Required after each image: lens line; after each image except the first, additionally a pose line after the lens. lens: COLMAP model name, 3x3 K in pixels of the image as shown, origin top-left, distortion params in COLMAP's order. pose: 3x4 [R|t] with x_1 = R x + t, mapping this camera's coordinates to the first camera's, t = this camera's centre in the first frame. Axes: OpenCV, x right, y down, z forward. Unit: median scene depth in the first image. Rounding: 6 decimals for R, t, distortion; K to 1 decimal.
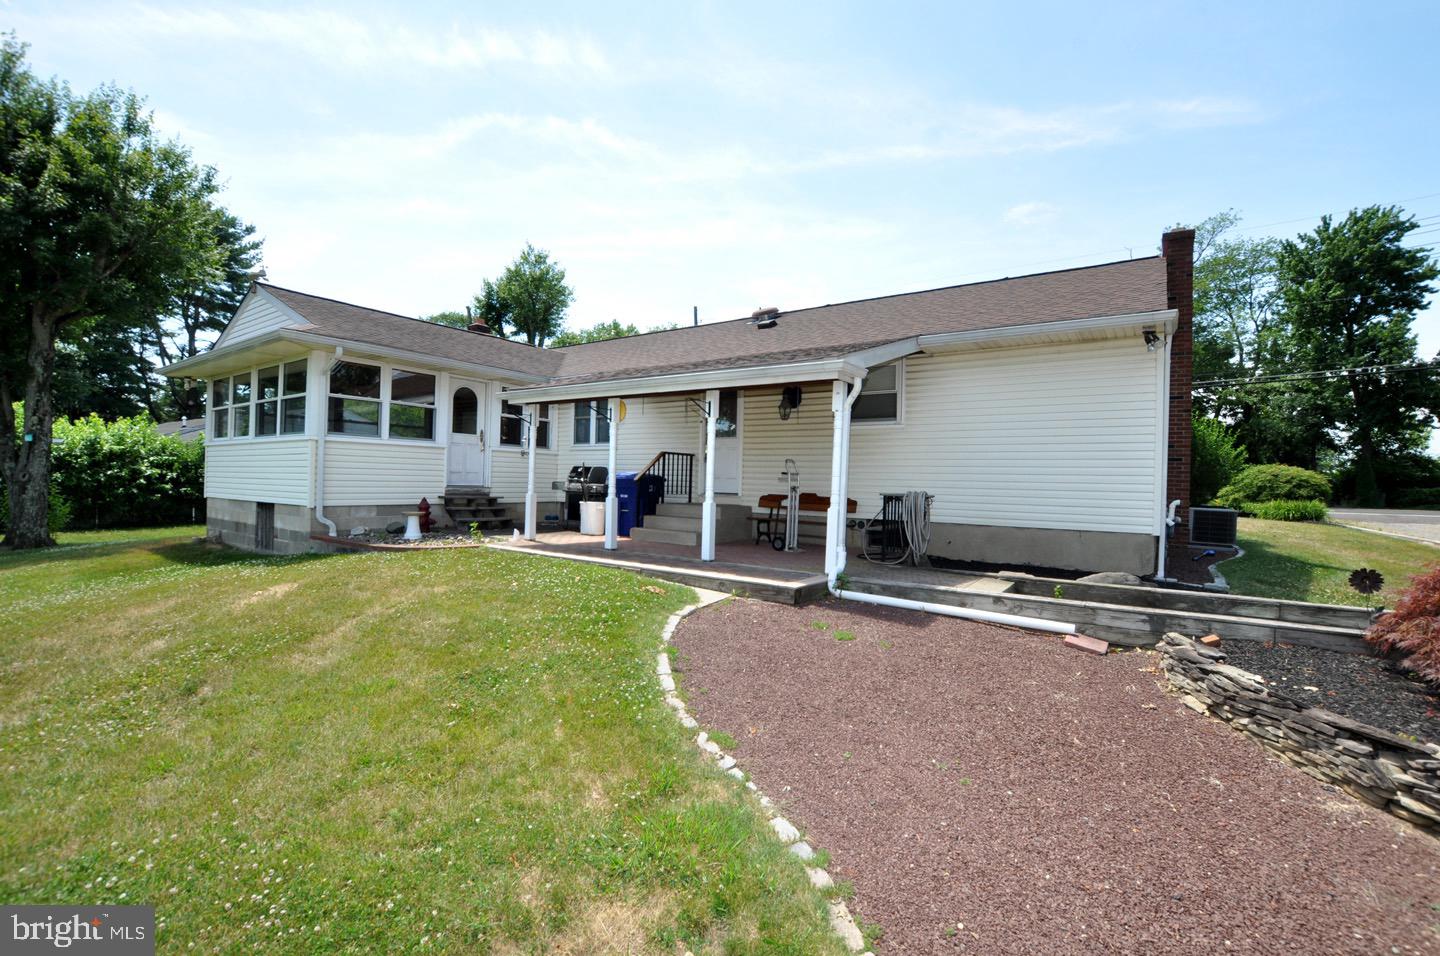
lens RADIAL K [[634.5, 0, 725.6], [0, 634.5, 479.6], [0, 0, 1]] dist [-0.035210, 0.006070]
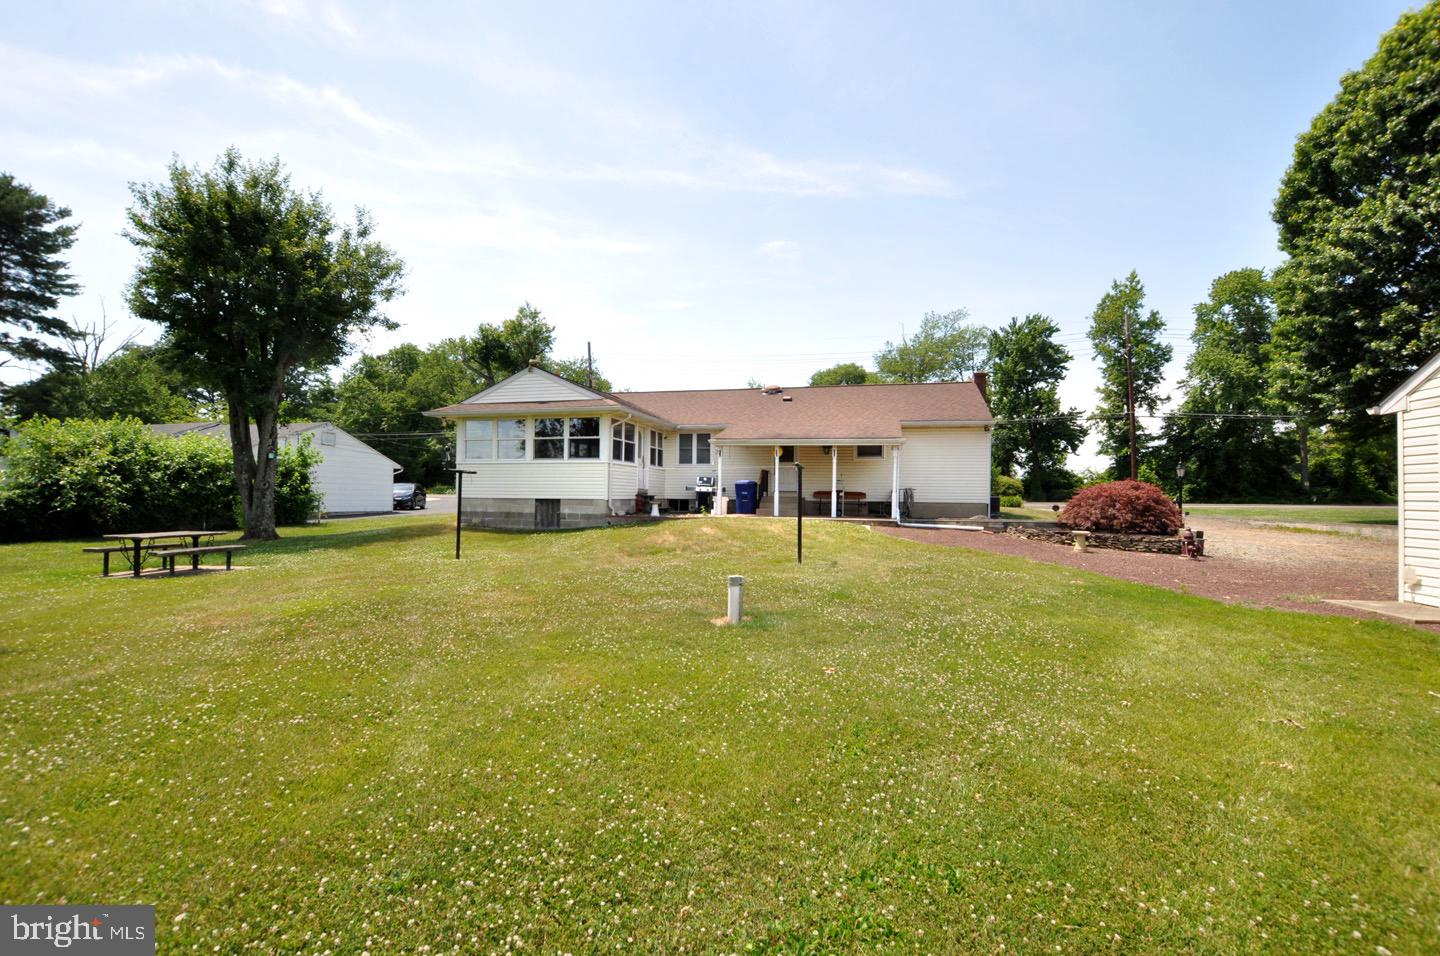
lens RADIAL K [[634.5, 0, 725.6], [0, 634.5, 479.6], [0, 0, 1]] dist [-0.035210, 0.006070]
pose [[0.934970, -0.002964, 0.354715, -0.306442], [0.009056, 0.999839, -0.015516, 0.005446], [-0.354612, 0.017719, 0.934846, -0.253065]]
